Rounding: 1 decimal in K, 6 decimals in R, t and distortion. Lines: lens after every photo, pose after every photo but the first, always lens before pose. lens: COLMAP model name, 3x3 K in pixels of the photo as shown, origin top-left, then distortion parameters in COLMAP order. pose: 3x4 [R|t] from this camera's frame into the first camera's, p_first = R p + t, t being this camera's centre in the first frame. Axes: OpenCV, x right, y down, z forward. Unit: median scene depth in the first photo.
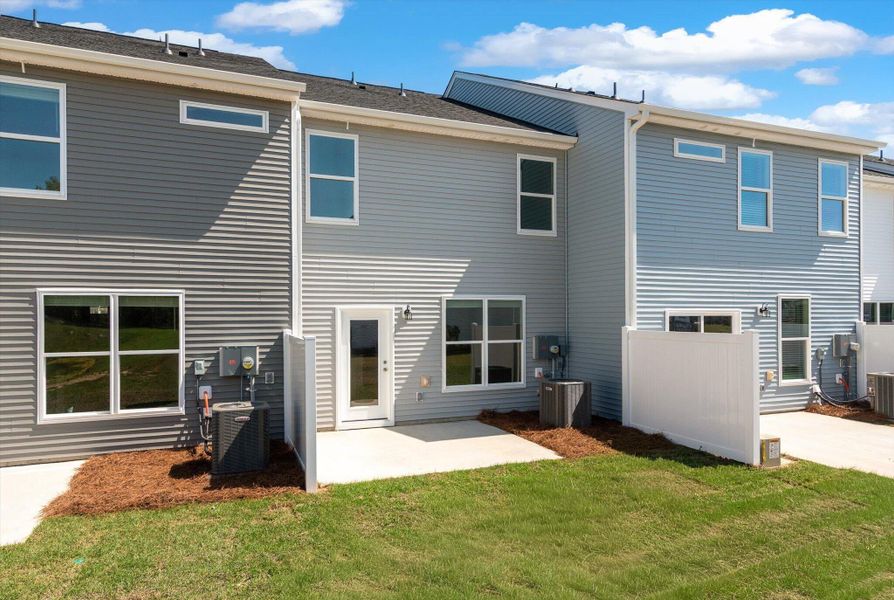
lens RADIAL K [[637.8, 0, 523.8], [0, 637.8, 304.4], [0, 0, 1]] dist [0.008495, 0.000818]
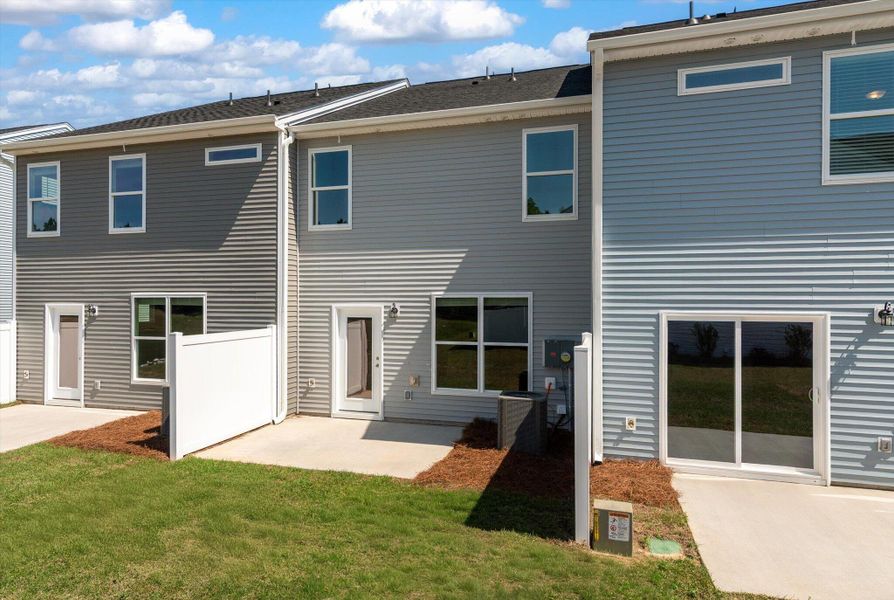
lens RADIAL K [[673.0, 0, 434.9], [0, 673.0, 288.2], [0, 0, 1]] dist [0.008925, 0.003369]
pose [[0.688896, -0.008553, -0.724810, 0.641639], [0.006425, 0.999963, -0.005692, -0.016641], [0.724832, -0.000736, 0.688925, 0.313033]]
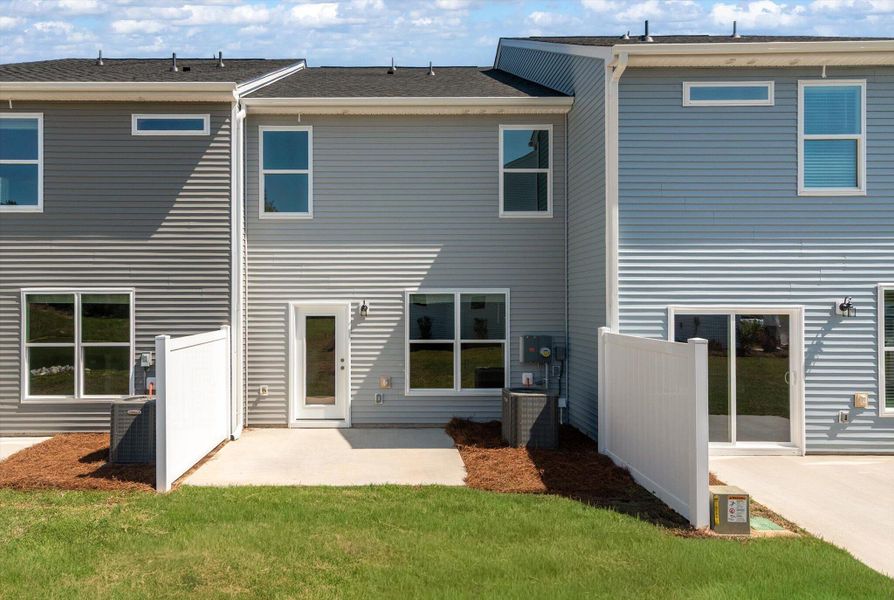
lens RADIAL K [[673.0, 0, 434.9], [0, 673.0, 288.2], [0, 0, 1]] dist [0.008925, 0.003369]
pose [[0.898702, -0.005474, -0.438526, 0.349076], [0.004424, 0.999984, -0.003417, -0.012913], [0.438538, 0.001131, 0.898712, 0.155829]]
